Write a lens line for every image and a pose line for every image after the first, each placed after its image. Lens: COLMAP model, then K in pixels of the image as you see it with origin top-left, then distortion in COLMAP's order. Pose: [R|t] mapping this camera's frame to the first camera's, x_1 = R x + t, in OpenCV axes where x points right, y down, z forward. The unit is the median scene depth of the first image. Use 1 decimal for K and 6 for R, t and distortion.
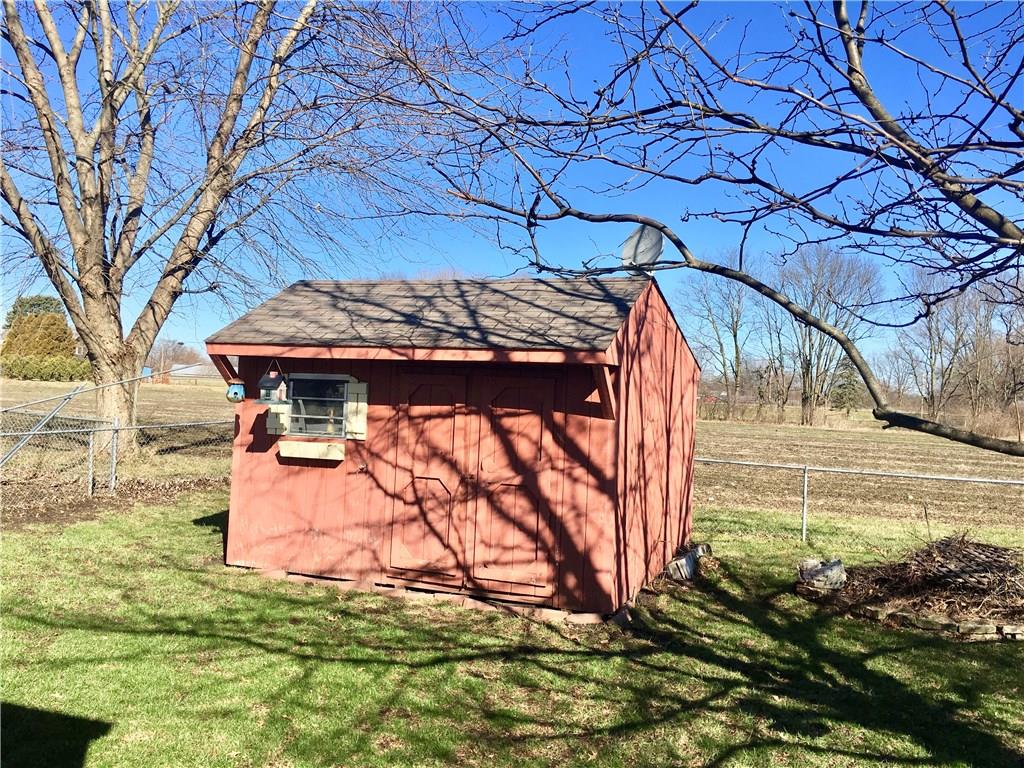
lens RADIAL K [[873.0, 0, 512.0], [0, 873.0, 384.0], [0, 0, 1]] dist [0.134201, -0.199279]
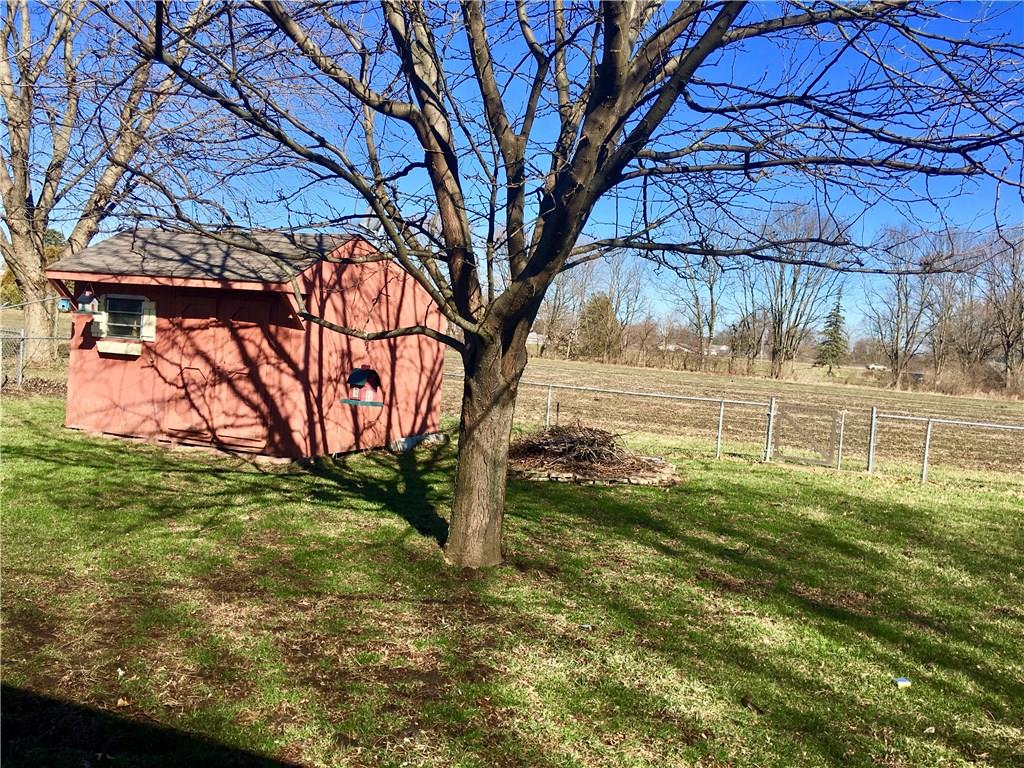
lens RADIAL K [[873.0, 0, 512.0], [0, 873.0, 384.0], [0, 0, 1]] dist [0.134201, -0.199279]
pose [[0.999432, 0.032690, -0.008212, 0.467130], [-0.032148, 0.997731, 0.059151, 0.029437], [0.010127, -0.058853, 0.998215, -0.485742]]
